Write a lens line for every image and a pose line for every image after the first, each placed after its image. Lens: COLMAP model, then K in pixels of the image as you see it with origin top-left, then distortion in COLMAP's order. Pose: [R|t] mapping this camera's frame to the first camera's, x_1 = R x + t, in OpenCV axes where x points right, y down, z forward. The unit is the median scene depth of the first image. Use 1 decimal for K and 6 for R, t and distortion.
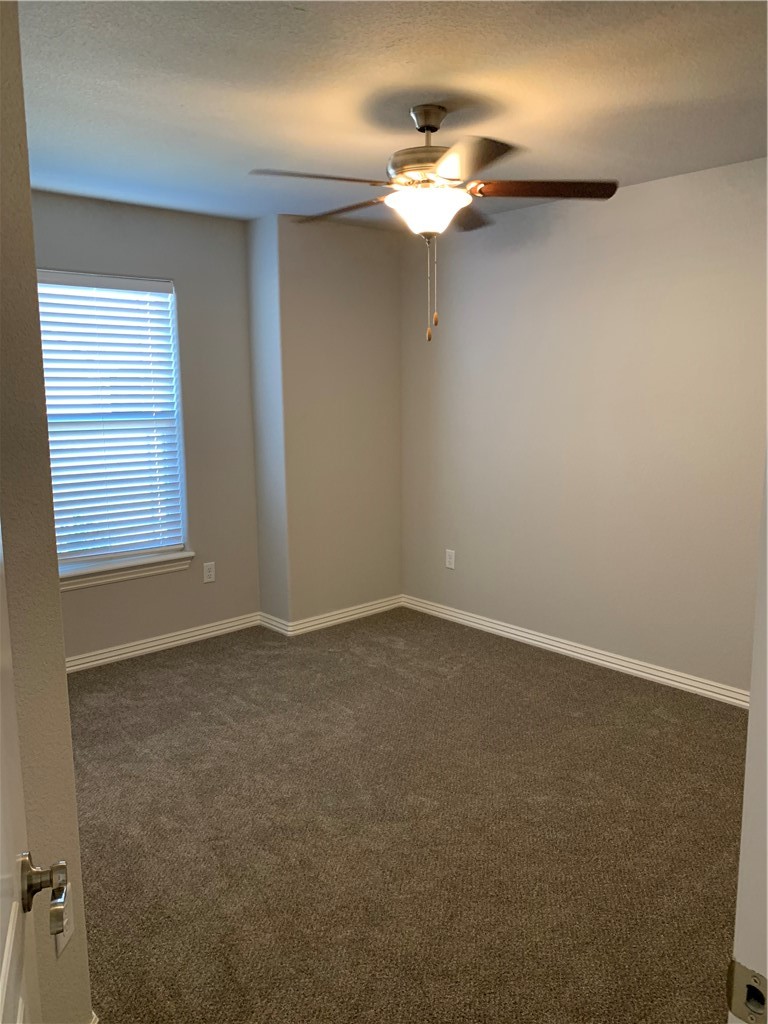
lens RADIAL K [[772.0, 0, 384.0], [0, 772.0, 512.0], [0, 0, 1]] dist [0.005875, 0.002539]
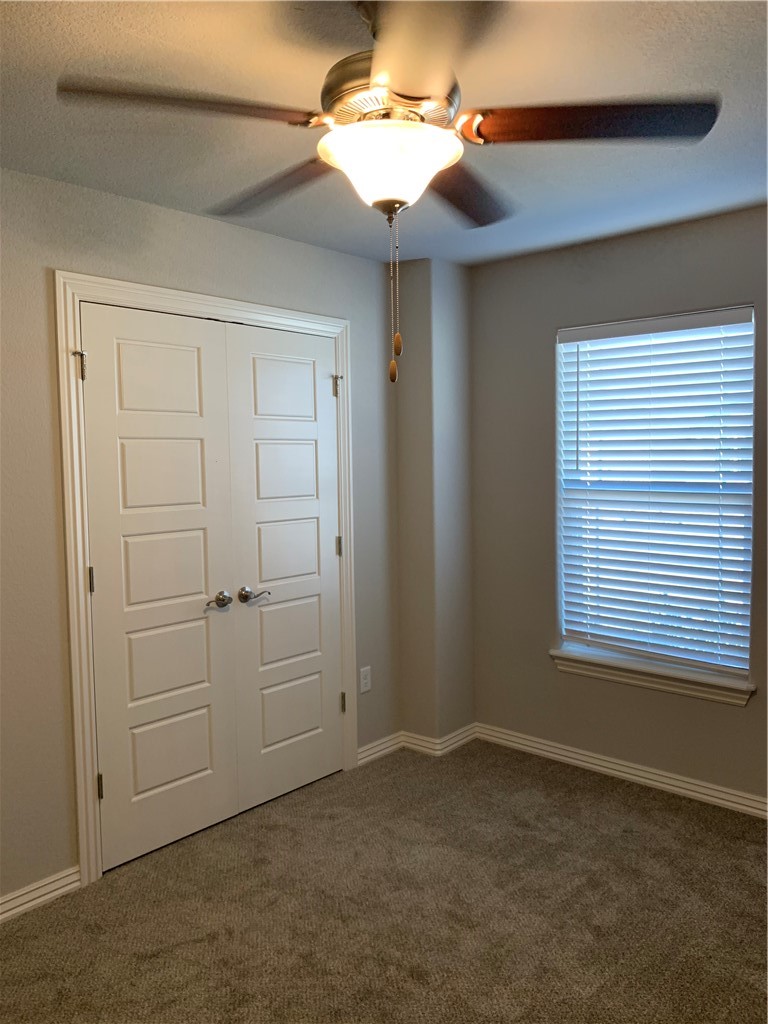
lens RADIAL K [[816.0, 0, 384.0], [0, 816.0, 512.0], [0, 0, 1]] dist [0.044062, 0.001435]
pose [[0.117543, 0.093225, -0.988682, 0.491856], [-0.144209, 0.986633, 0.075887, -0.125713], [0.982541, 0.133657, 0.129416, 0.629392]]
